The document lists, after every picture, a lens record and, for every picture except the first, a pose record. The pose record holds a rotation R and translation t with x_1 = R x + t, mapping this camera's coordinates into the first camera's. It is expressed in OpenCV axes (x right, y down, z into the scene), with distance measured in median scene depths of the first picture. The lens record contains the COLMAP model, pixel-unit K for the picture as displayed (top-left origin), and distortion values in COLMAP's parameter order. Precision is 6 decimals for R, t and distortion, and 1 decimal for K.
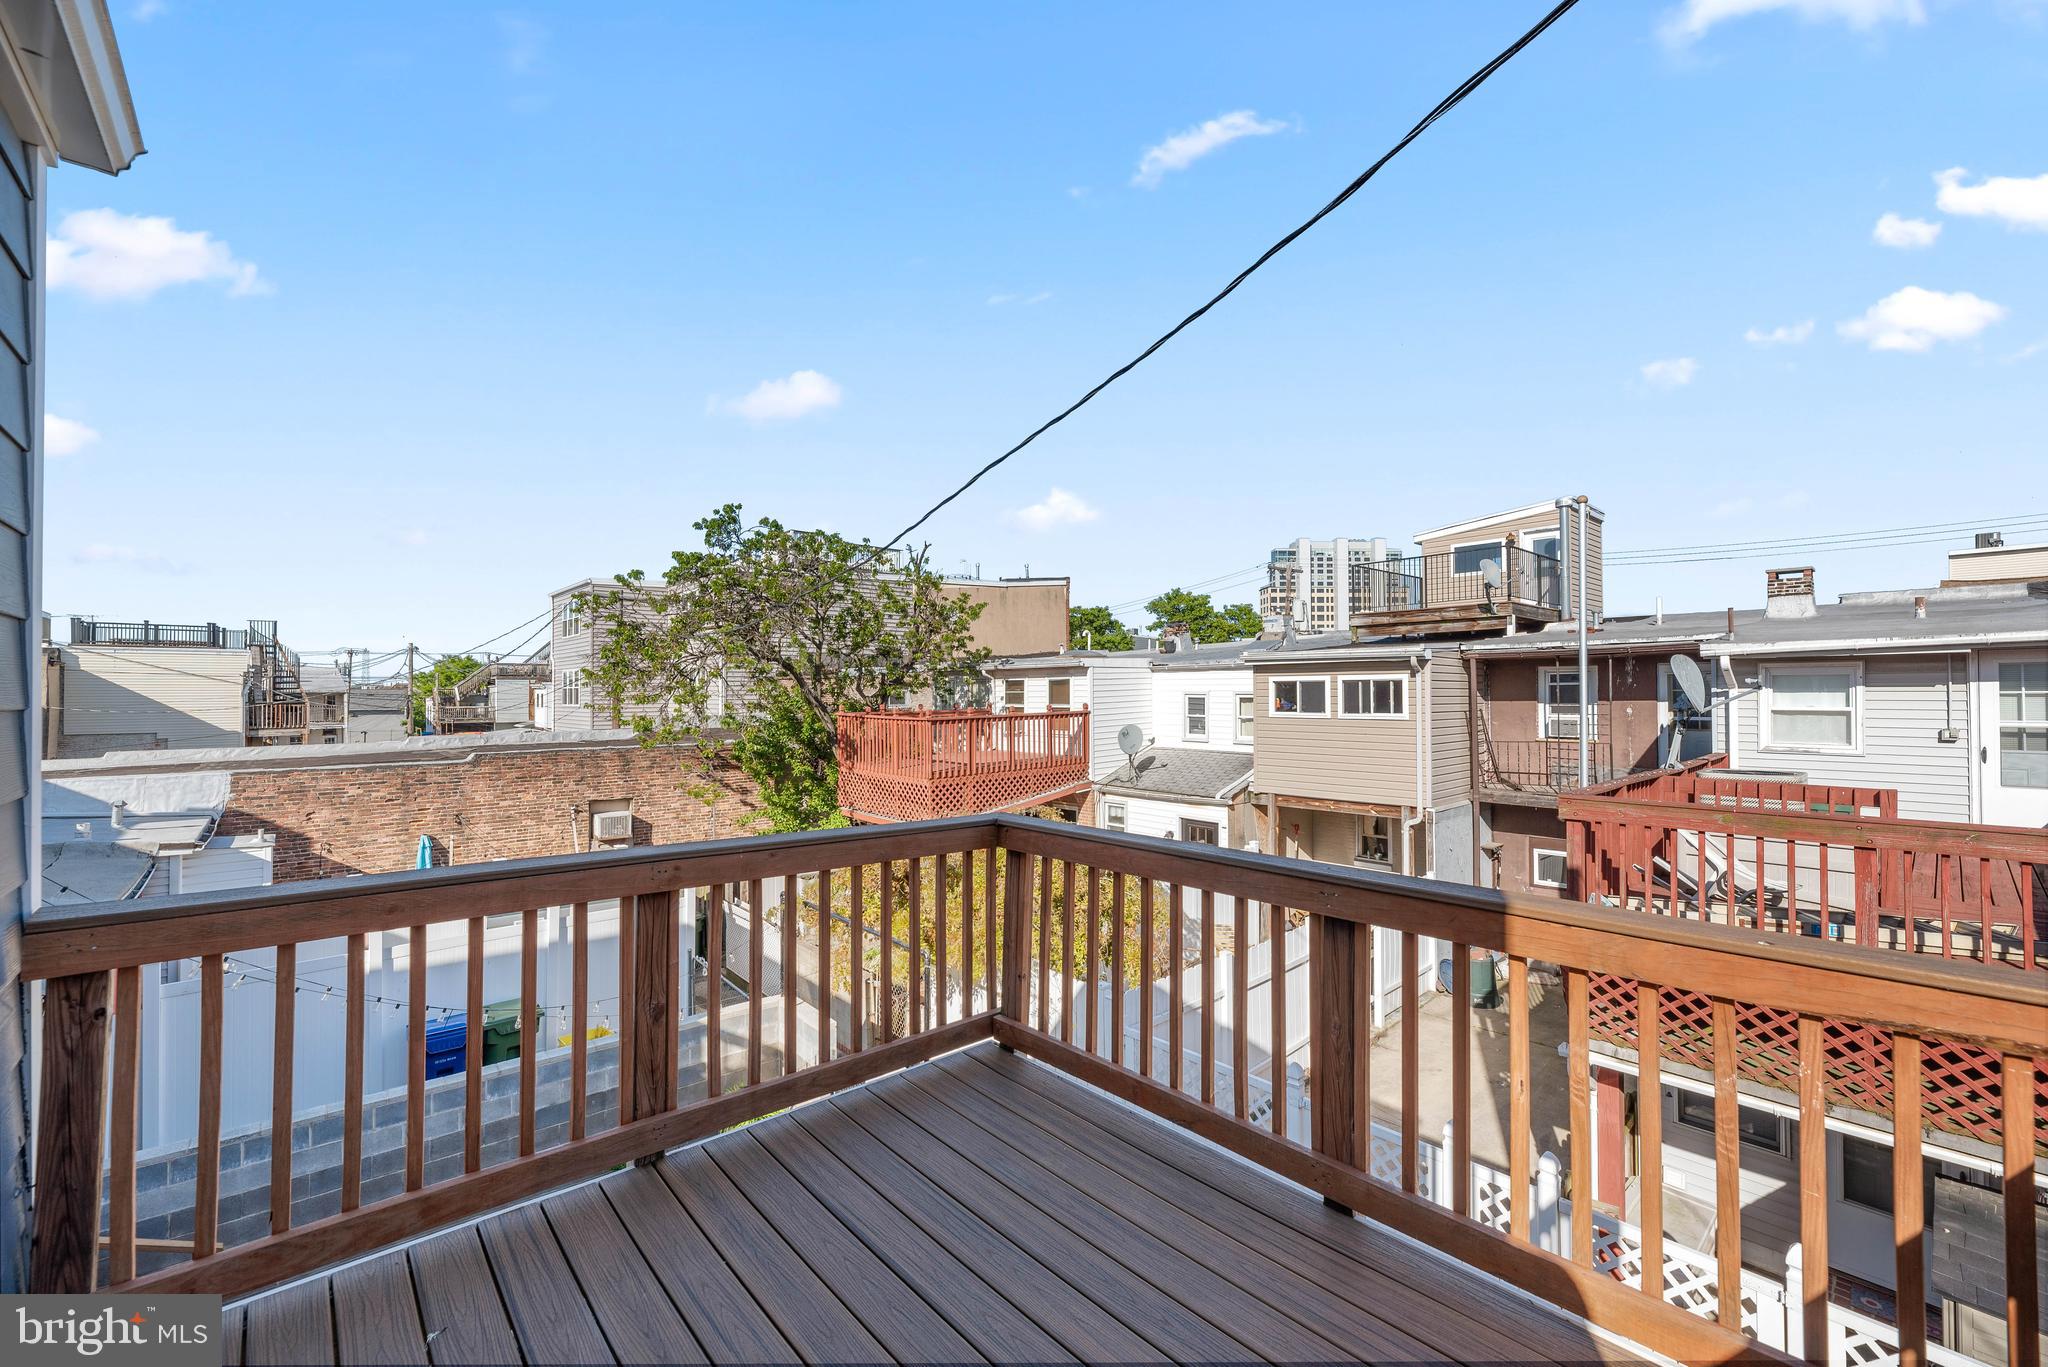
lens RADIAL K [[825.4, 0, 1019.1], [0, 825.4, 696.2], [0, 0, 1]] dist [-0.000229, 0.000256]
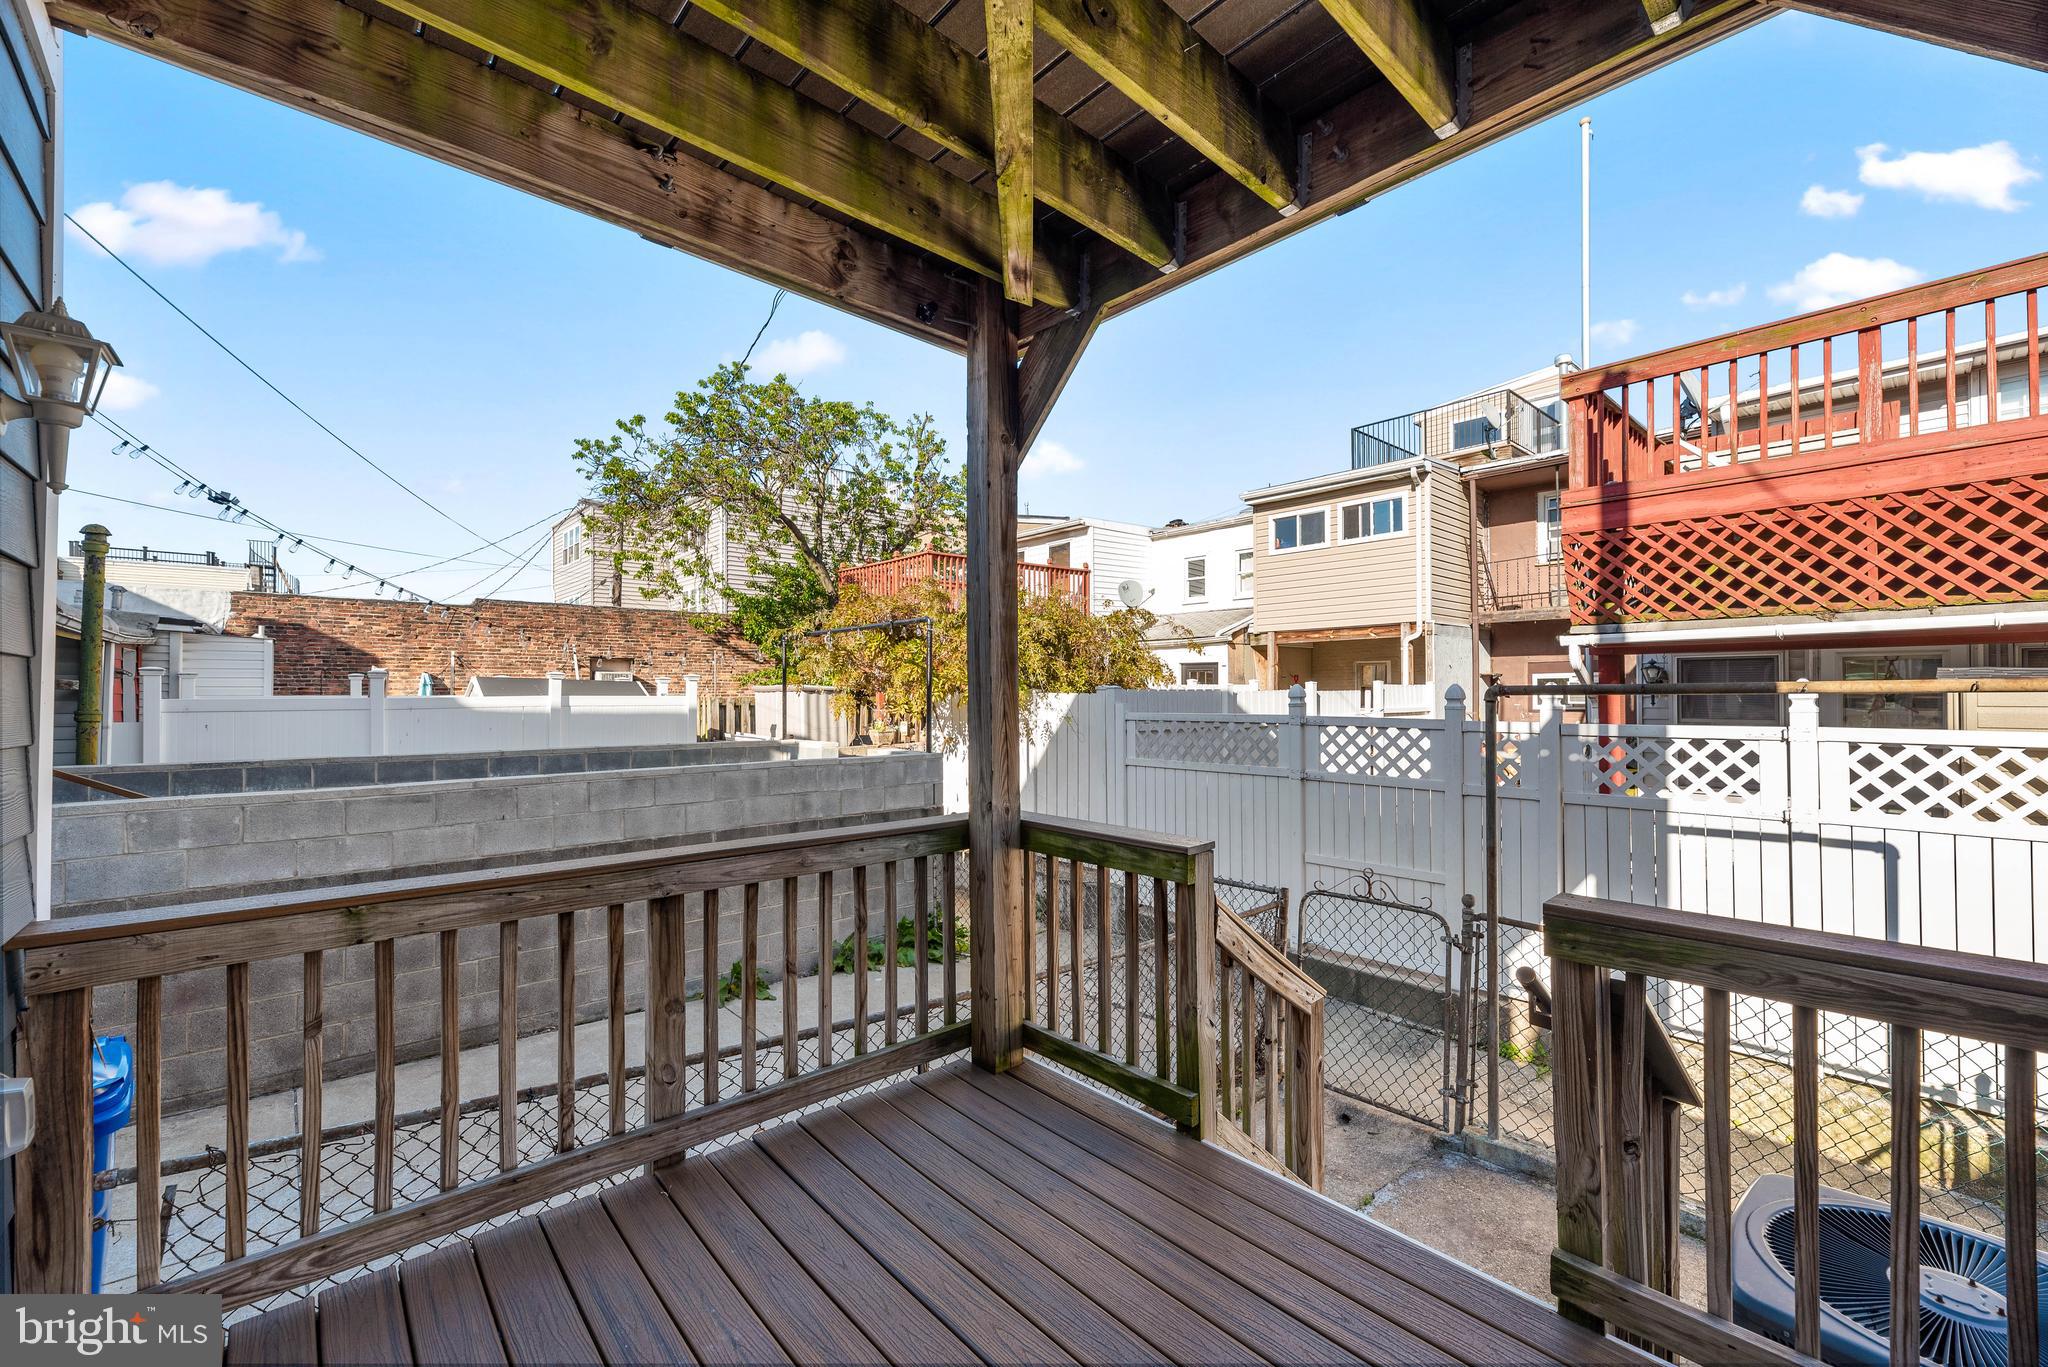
lens RADIAL K [[825.4, 0, 1019.4], [0, 825.4, 685.7], [0, 0, 1]] dist [-0.000229, 0.000256]
pose [[0.999962, 0.008397, 0.002139, -0.001872], [-0.008366, 0.999862, -0.014323, 0.200070], [-0.002259, 0.014304, 0.999895, -0.001297]]
